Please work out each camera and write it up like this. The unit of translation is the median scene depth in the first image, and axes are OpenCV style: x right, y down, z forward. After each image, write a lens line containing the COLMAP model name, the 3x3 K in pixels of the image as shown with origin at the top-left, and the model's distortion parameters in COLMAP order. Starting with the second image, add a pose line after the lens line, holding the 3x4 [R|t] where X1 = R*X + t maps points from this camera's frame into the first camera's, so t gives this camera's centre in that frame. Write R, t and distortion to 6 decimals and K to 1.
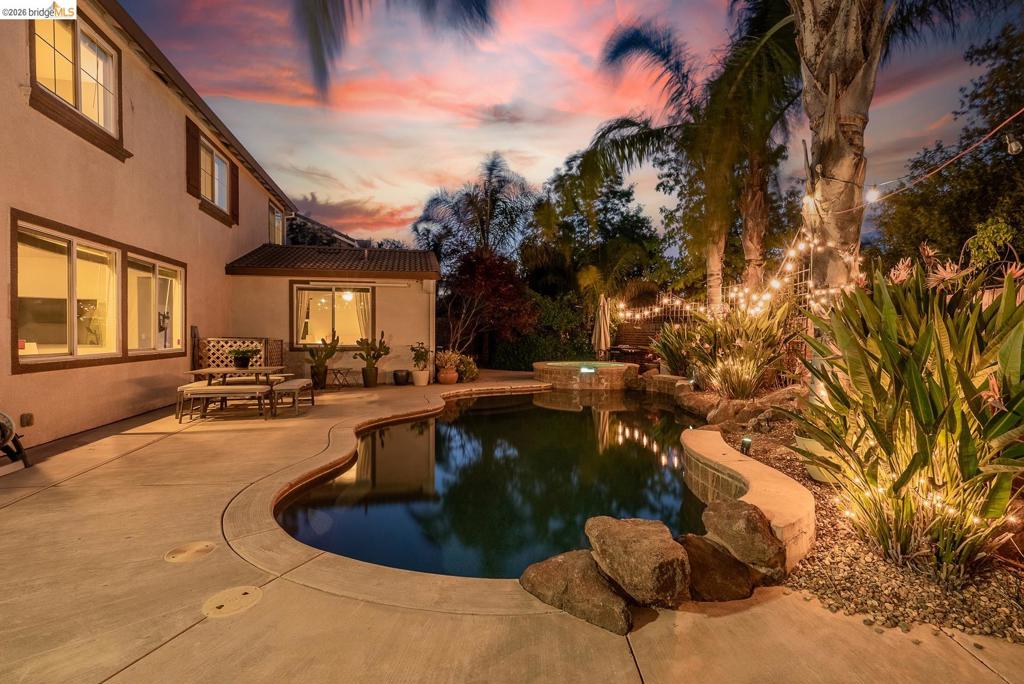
lens RADIAL K [[463.6, 0, 513.8], [0, 463.6, 338.4], [0, 0, 1]] dist [-0.002608, 0.000412]
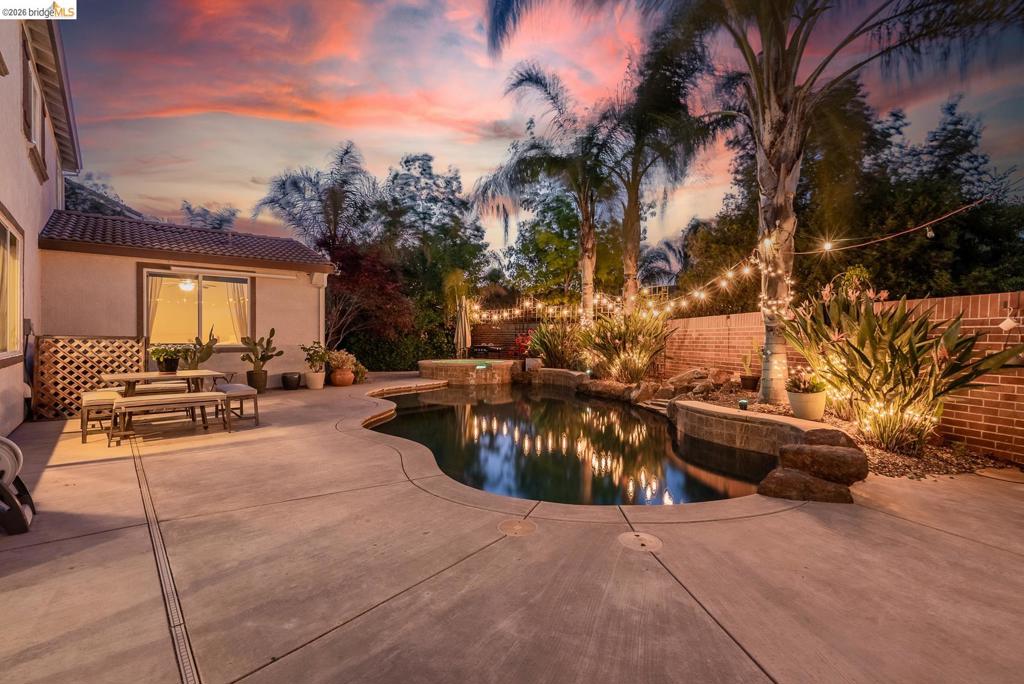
lens RADIAL K [[463.6, 0, 513.8], [0, 463.6, 338.4], [0, 0, 1]] dist [-0.002608, 0.000412]
pose [[0.884048, -0.002730, 0.467389, -0.297299], [0.004391, 0.999987, -0.002464, 0.007178], [-0.467376, 0.004230, 0.884048, 0.015105]]
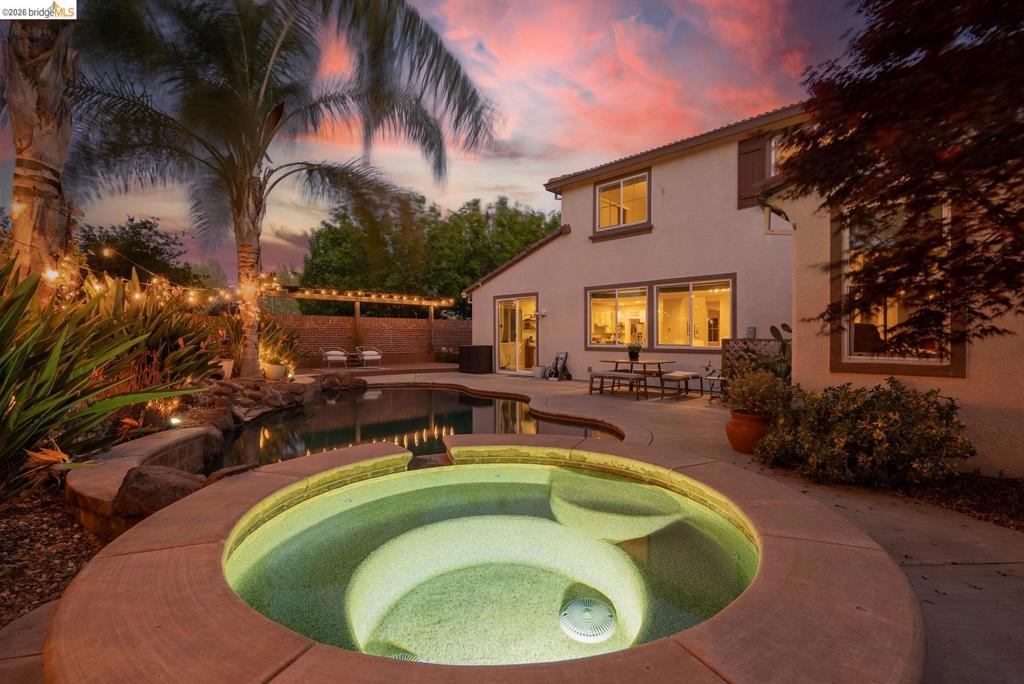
lens RADIAL K [[463.6, 0, 513.8], [0, 463.6, 338.4], [0, 0, 1]] dist [-0.002608, 0.000412]
pose [[-0.852779, 0.005257, -0.522245, 0.294979], [-0.004398, 0.999842, 0.017246, -0.015779], [0.522253, 0.017004, -0.852621, 1.420035]]
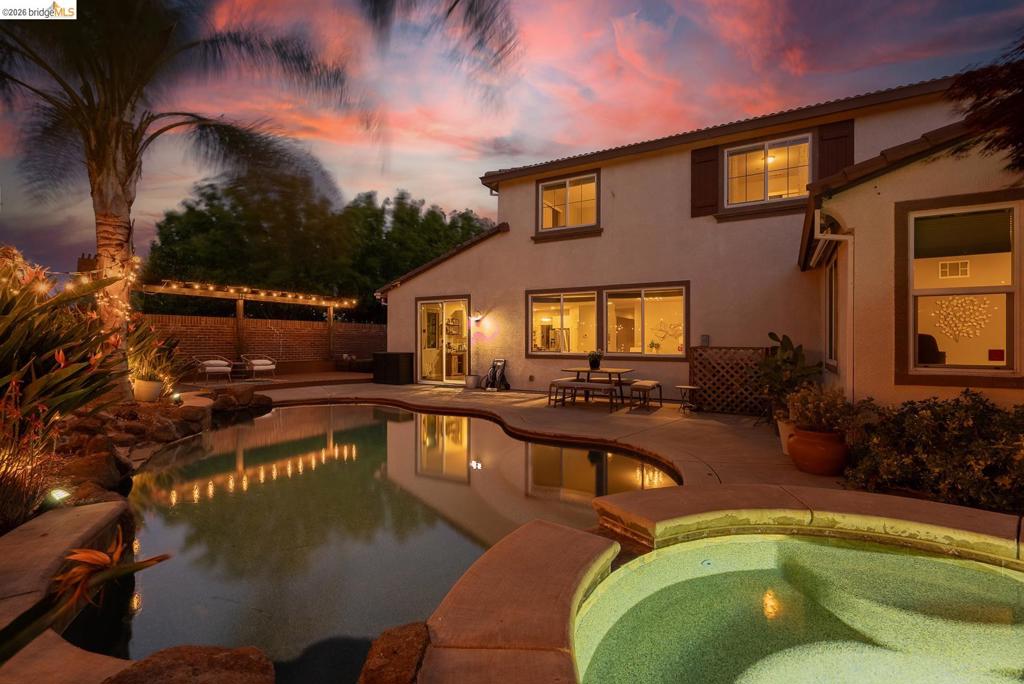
lens RADIAL K [[463.6, 0, 513.8], [0, 463.6, 338.4], [0, 0, 1]] dist [-0.002608, 0.000412]
pose [[-0.682083, -0.004063, -0.731263, 0.353909], [-0.011069, 0.999927, 0.004768, -0.017376], [0.731191, 0.011347, -0.682079, 1.231829]]
